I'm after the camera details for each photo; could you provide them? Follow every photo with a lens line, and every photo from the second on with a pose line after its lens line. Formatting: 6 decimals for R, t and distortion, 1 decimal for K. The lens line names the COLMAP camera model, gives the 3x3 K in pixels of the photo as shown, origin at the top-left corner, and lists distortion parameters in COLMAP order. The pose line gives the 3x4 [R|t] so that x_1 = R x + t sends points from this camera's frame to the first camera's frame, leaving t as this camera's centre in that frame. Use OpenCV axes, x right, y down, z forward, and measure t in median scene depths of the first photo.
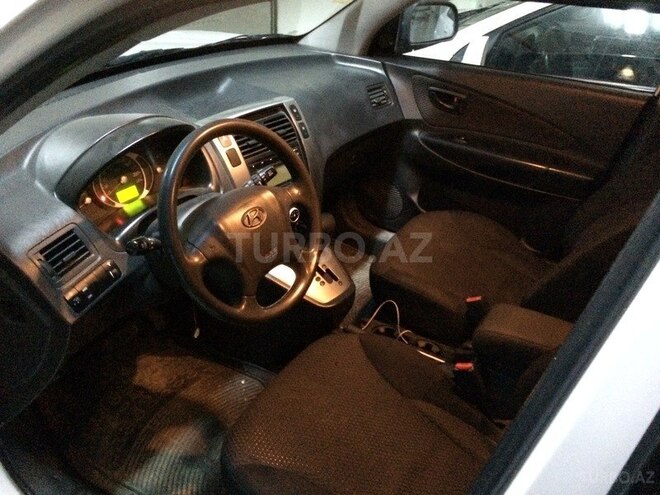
lens RADIAL K [[571.8, 0, 330.0], [0, 571.8, 247.5], [0, 0, 1]] dist [0.070351, -0.002282]
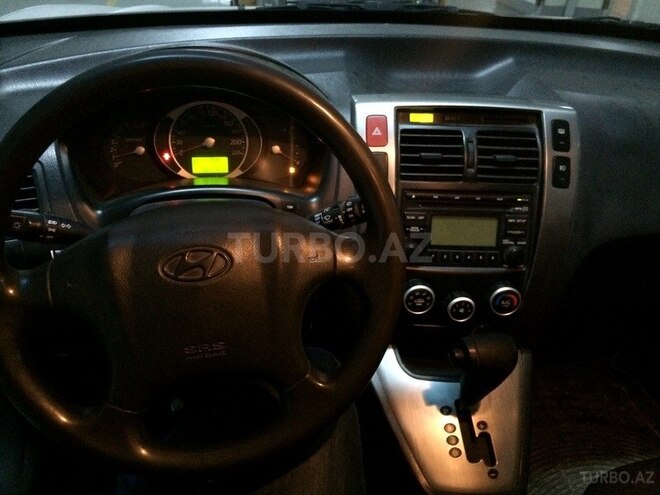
lens RADIAL K [[571.8, 0, 330.0], [0, 571.8, 247.5], [0, 0, 1]] dist [0.070351, -0.002282]
pose [[0.674690, 0.389396, -0.627028, 0.165161], [-0.417025, 0.902035, 0.111457, -0.115180], [0.609002, 0.186287, 0.770982, 0.489286]]
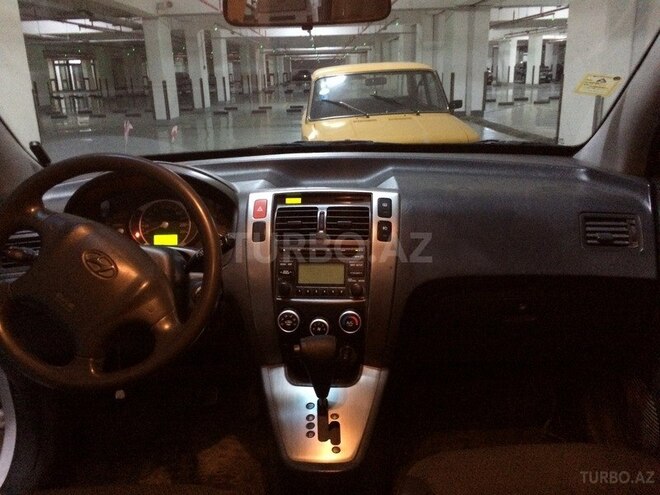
lens RADIAL K [[571.8, 0, 330.0], [0, 571.8, 247.5], [0, 0, 1]] dist [0.070351, -0.002282]
pose [[0.548622, 0.186933, -0.814905, 0.525282], [-0.397718, 0.915691, -0.057705, -0.113916], [0.735414, 0.355761, 0.576715, 0.527970]]
